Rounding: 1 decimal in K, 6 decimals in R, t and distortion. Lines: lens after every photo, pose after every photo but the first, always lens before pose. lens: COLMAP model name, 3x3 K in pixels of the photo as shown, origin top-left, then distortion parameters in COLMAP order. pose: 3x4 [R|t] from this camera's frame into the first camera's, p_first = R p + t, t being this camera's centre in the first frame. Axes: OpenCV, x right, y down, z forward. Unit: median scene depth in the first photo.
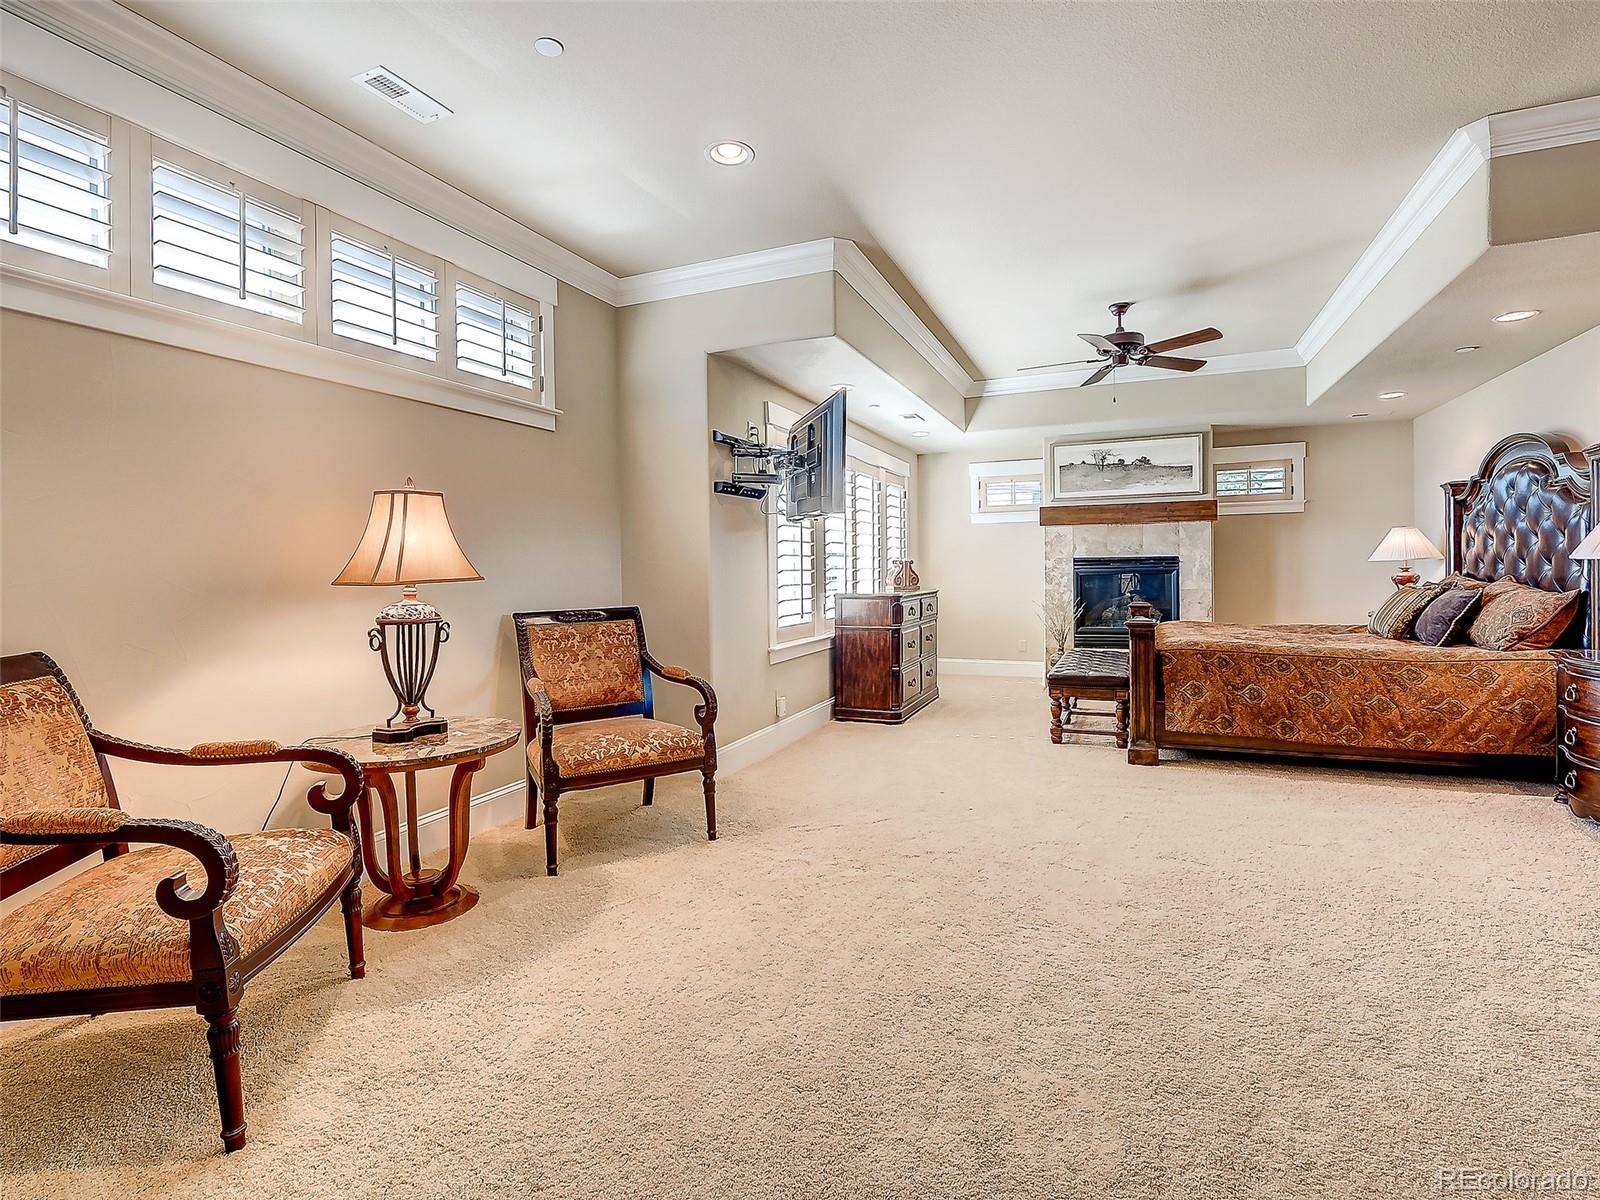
lens RADIAL K [[770.8, 0, 801.0], [0, 770.8, 599.3], [0, 0, 1]] dist [-0.012648, -0.001299]
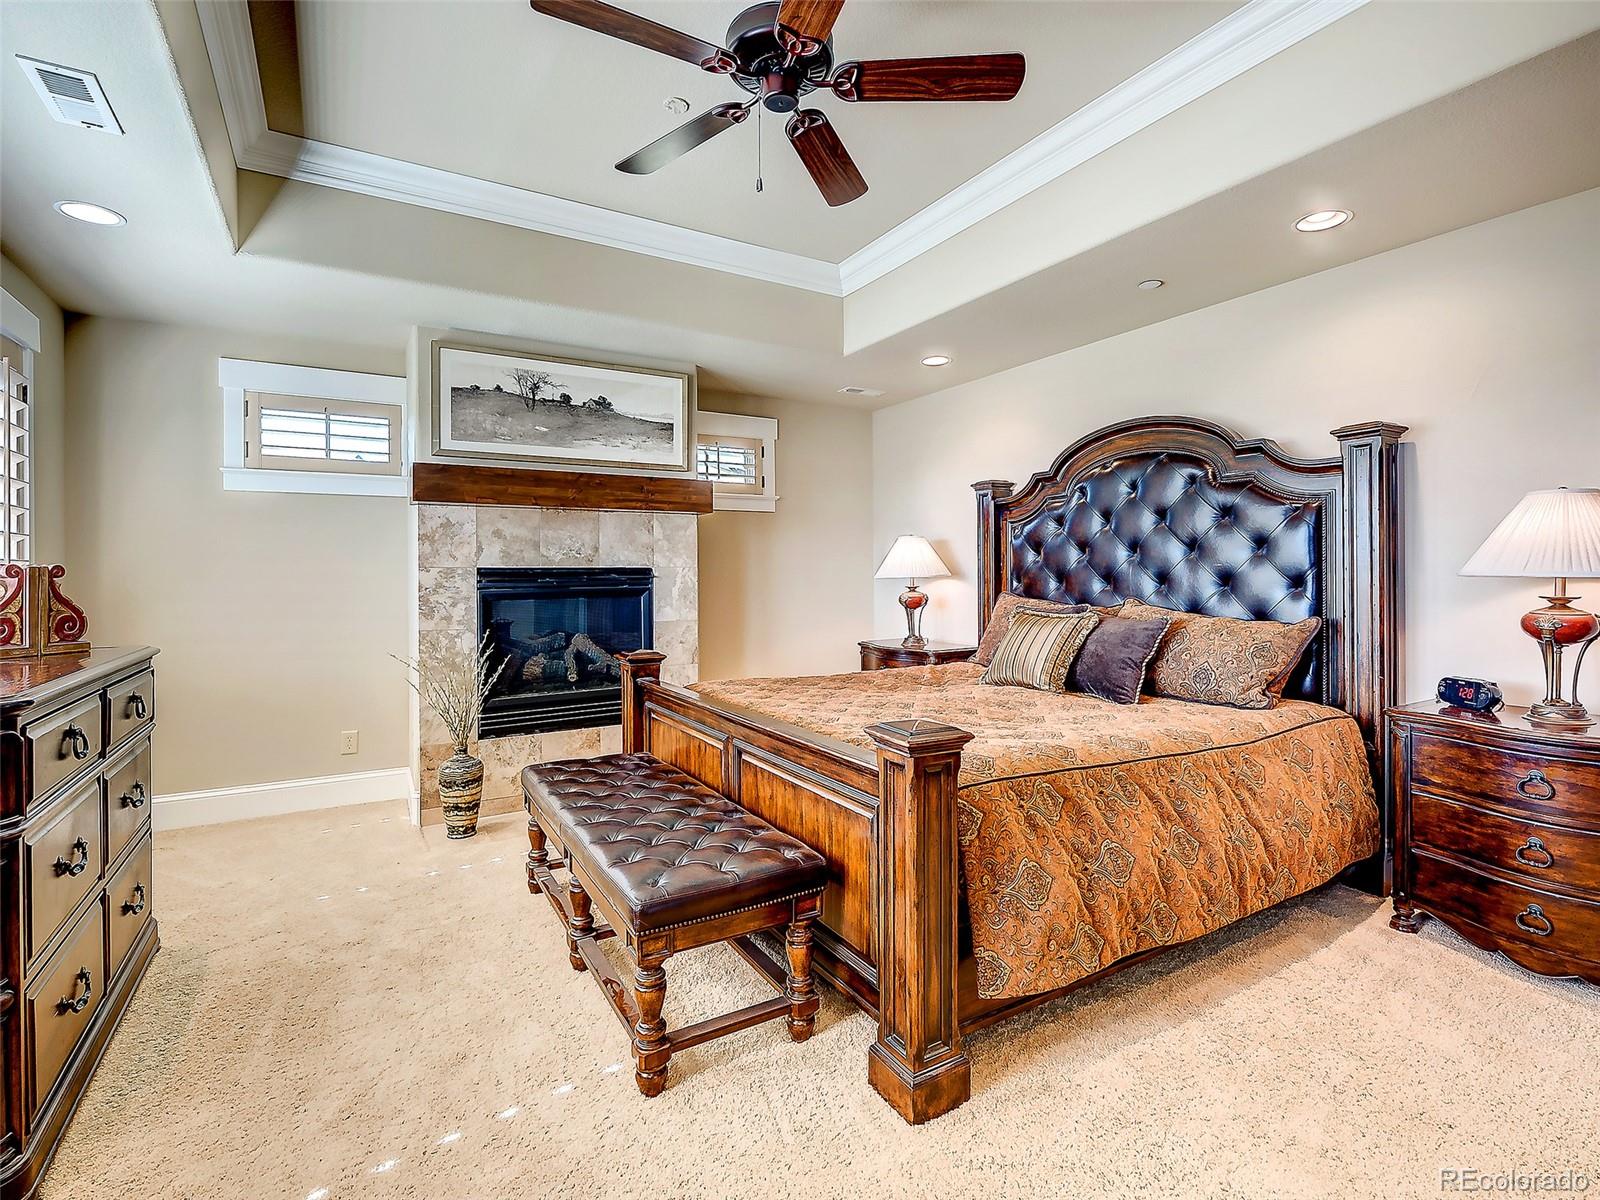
lens RADIAL K [[770.8, 0, 817.1], [0, 770.8, 571.3], [0, 0, 1]] dist [-0.012648, -0.001299]
pose [[0.575673, 0.014518, 0.817551, 0.062721], [0.031669, 0.998696, -0.040034, -0.024051], [-0.817066, 0.048937, 0.574463, 0.529496]]
